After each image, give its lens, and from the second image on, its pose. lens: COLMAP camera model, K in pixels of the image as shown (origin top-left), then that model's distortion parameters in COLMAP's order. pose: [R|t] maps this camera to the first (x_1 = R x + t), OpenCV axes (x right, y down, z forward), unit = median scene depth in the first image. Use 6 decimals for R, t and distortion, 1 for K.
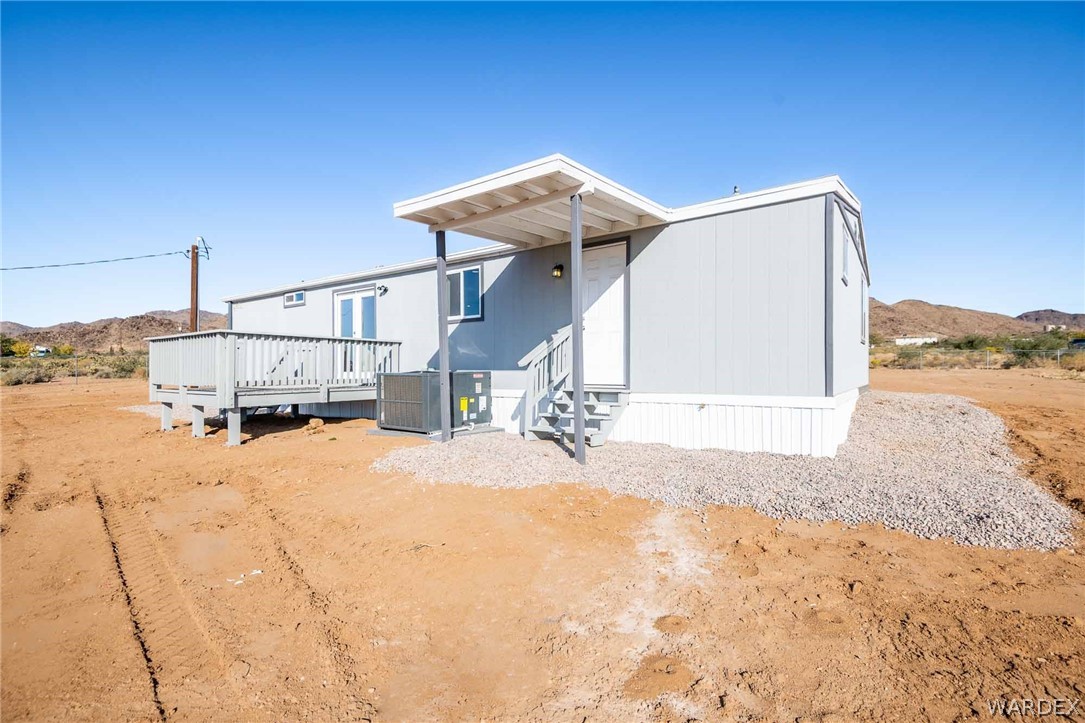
lens RADIAL K [[490.3, 0, 547.8], [0, 490.3, 363.4], [0, 0, 1]] dist [0.010076, -0.008229]
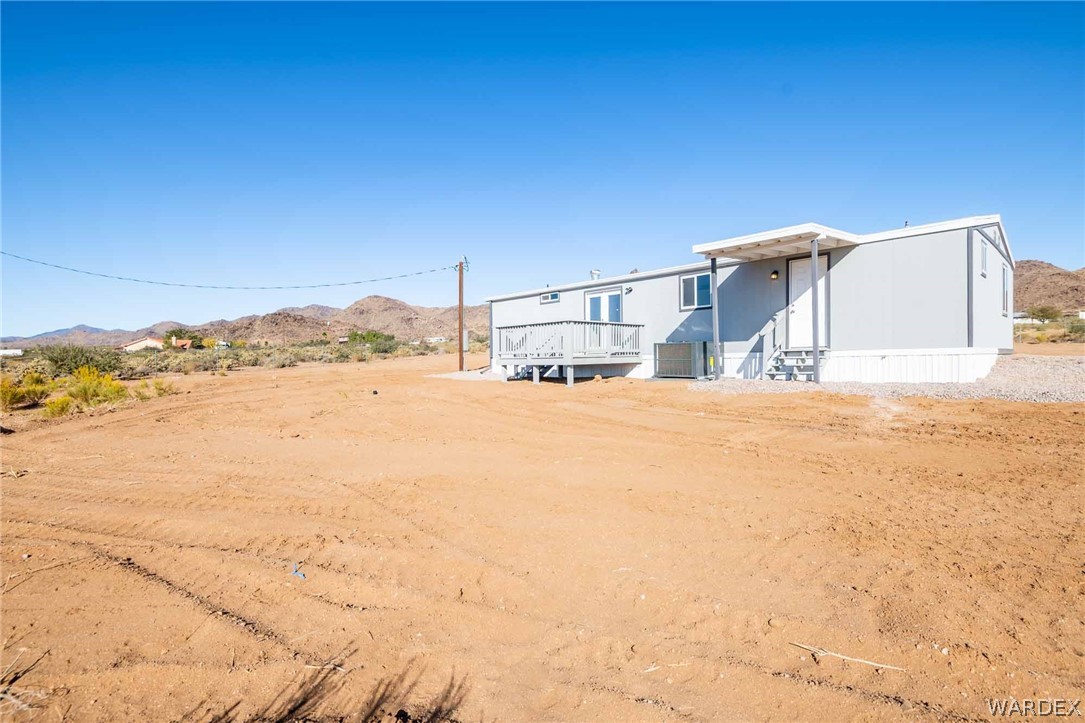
lens RADIAL K [[503.1, 0, 542.1], [0, 503.1, 362.8], [0, 0, 1]] dist [0.022910, -0.029749]
pose [[0.977406, -0.011738, -0.211043, -0.300714], [0.016973, 0.999591, 0.023011, 0.033278], [0.210687, -0.026073, 0.977206, -0.601190]]
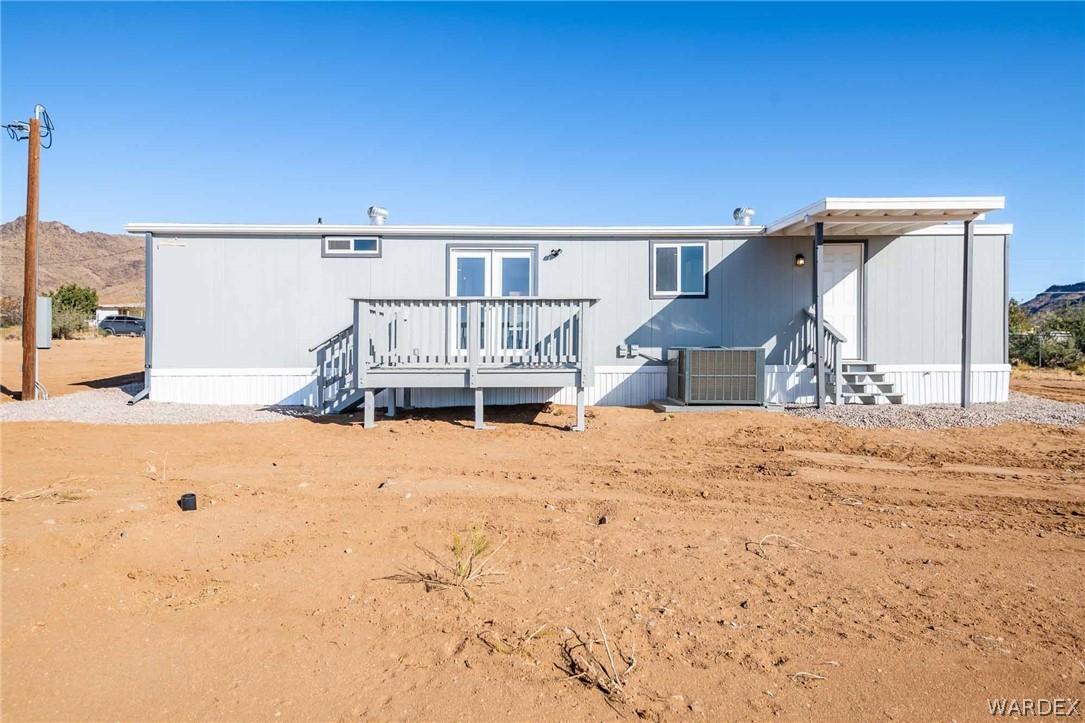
lens RADIAL K [[650.3, 0, 543.6], [0, 650.3, 356.5], [0, 0, 1]] dist [0.035662, 0.000163]
pose [[0.808677, 0.001514, 0.588251, -1.118505], [-0.008316, 0.999926, 0.008858, 0.022637], [-0.588194, -0.012055, 0.808630, 0.096594]]
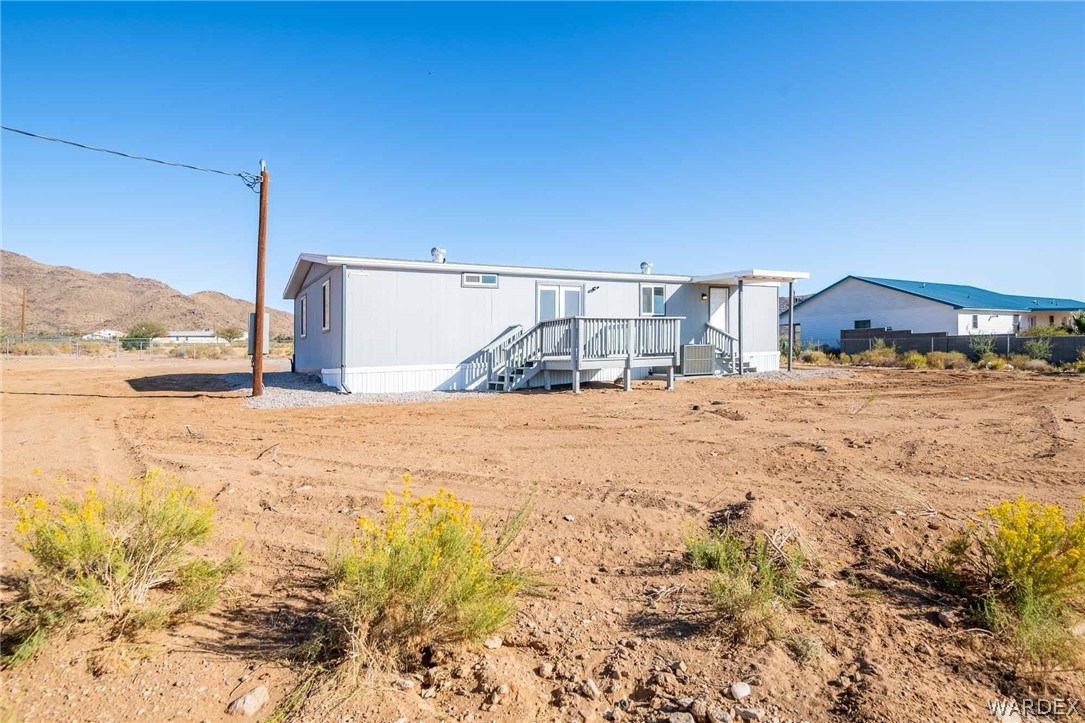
lens RADIAL K [[584.7, 0, 544.8], [0, 584.7, 358.6], [0, 0, 1]] dist [0.036277, 0.000268]
pose [[0.414606, -0.013967, 0.909894, -2.102143], [0.020425, 0.999773, 0.006039, 0.039554], [-0.909772, 0.016081, 0.414797, 0.482090]]
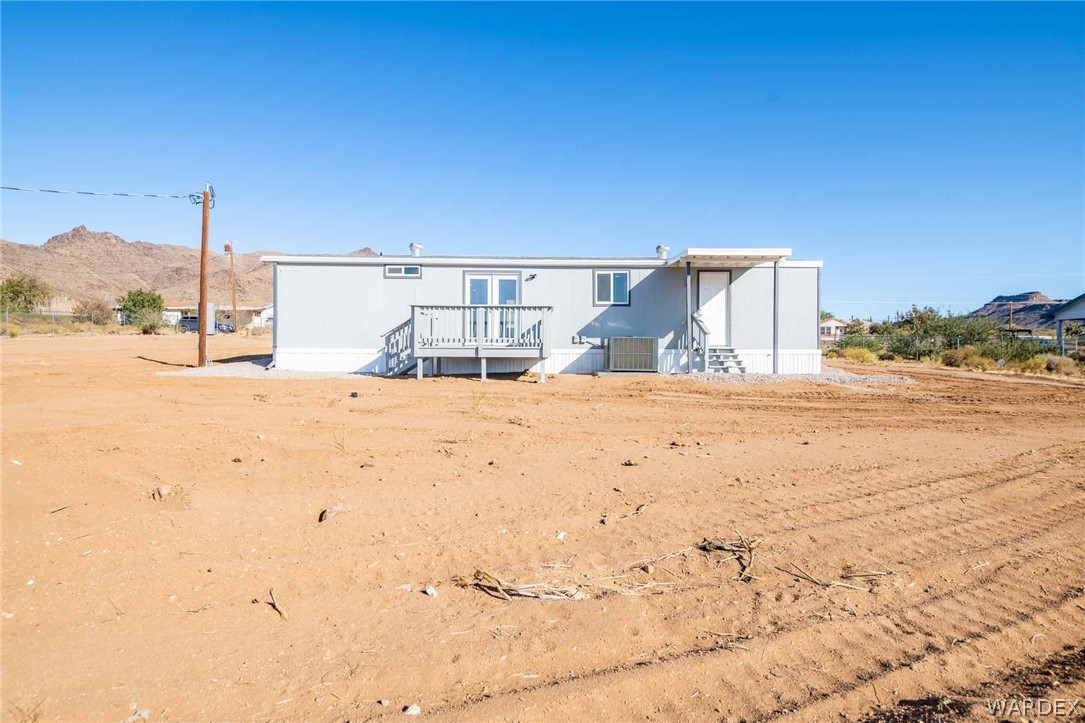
lens RADIAL K [[584.7, 0, 544.8], [0, 584.7, 358.6], [0, 0, 1]] dist [0.036277, 0.000268]
pose [[0.805632, 0.004302, 0.592400, -1.378047], [-0.014867, 0.999806, 0.012958, 0.058041], [-0.592229, -0.019246, 0.805539, -0.347437]]
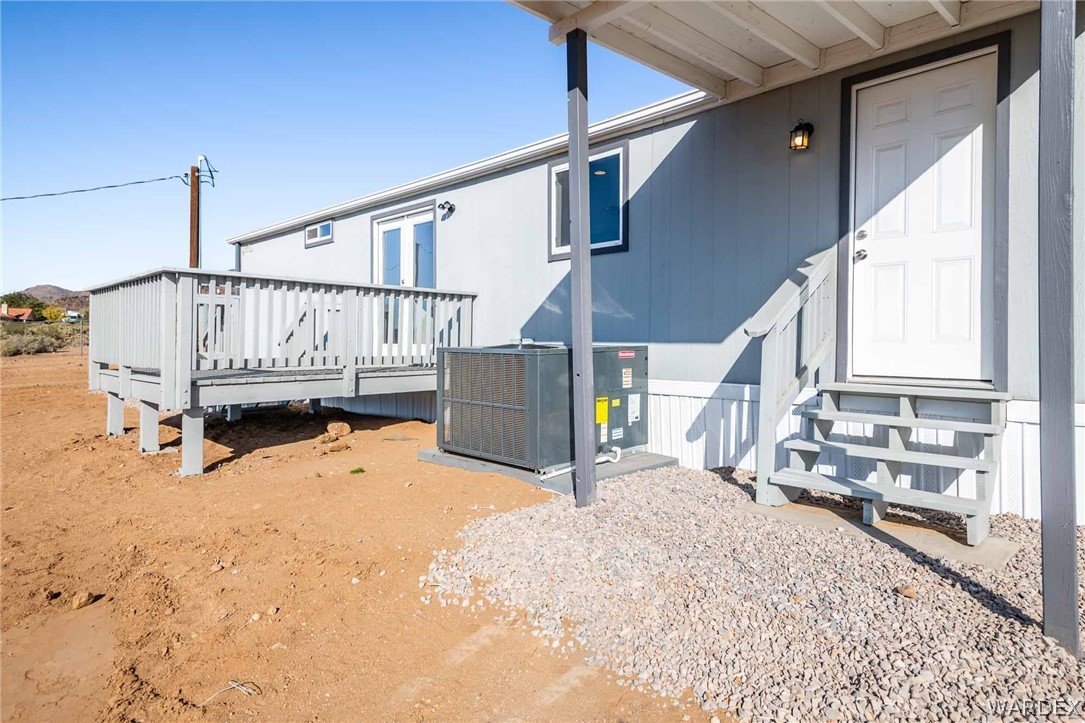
lens RADIAL K [[604.9, 0, 542.5], [0, 604.9, 336.1], [0, 0, 1]] dist [0.026916, 0.000114]
pose [[0.987172, 0.005616, -0.159564, -0.108828], [-0.004799, 0.999973, 0.005508, 0.002622], [0.159591, -0.004671, 0.987172, 0.307250]]
